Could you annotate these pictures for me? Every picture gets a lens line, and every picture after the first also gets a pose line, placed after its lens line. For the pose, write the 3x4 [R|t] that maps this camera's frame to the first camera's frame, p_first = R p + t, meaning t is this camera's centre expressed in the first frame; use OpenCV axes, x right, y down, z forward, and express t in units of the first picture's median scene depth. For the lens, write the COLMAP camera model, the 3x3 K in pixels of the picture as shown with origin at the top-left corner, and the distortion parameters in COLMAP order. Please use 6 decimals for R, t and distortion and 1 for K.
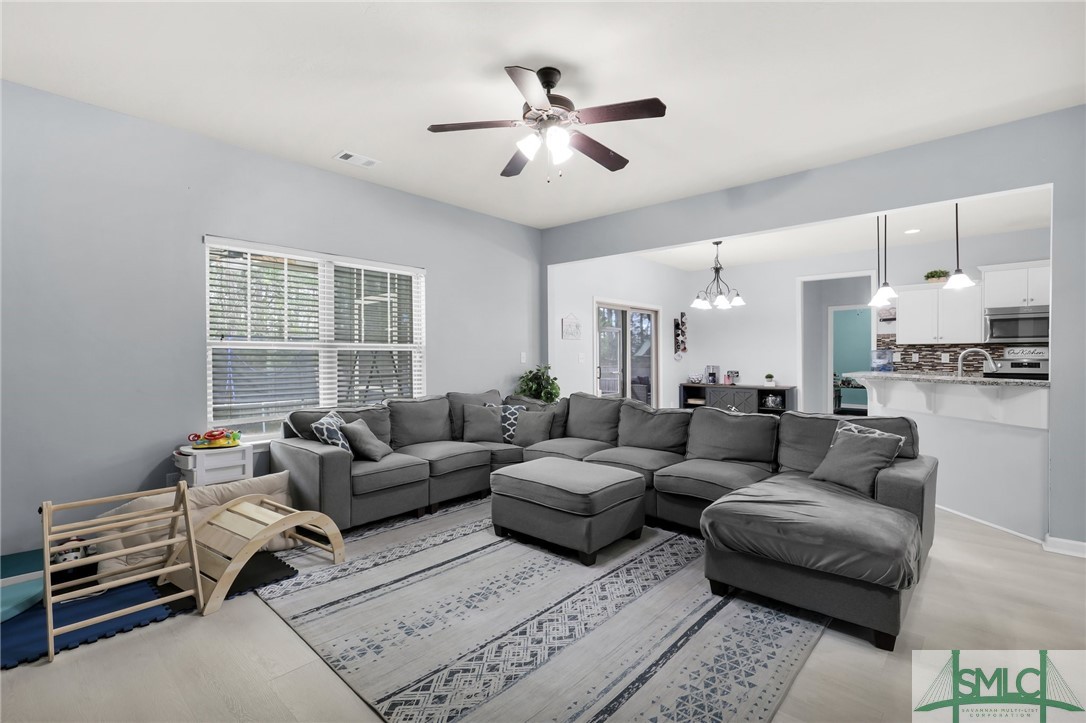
lens RADIAL K [[496.3, 0, 540.8], [0, 496.3, 362.3], [0, 0, 1]] dist [0.005435, 0.000526]
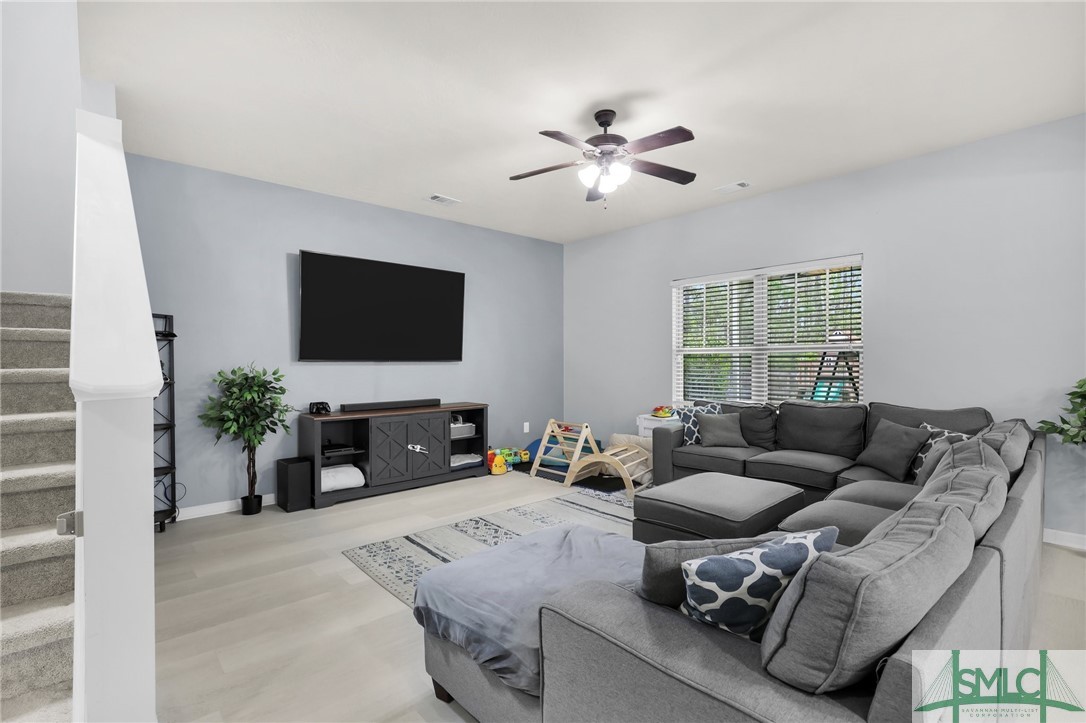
lens RADIAL K [[496.3, 0, 540.9], [0, 496.3, 362.2], [0, 0, 1]] dist [0.005435, 0.000526]
pose [[-0.098175, 0.002590, -0.995166, 1.217985], [-0.005639, 0.999979, 0.003158, -0.004865], [0.995153, 0.005922, -0.098159, 0.993820]]
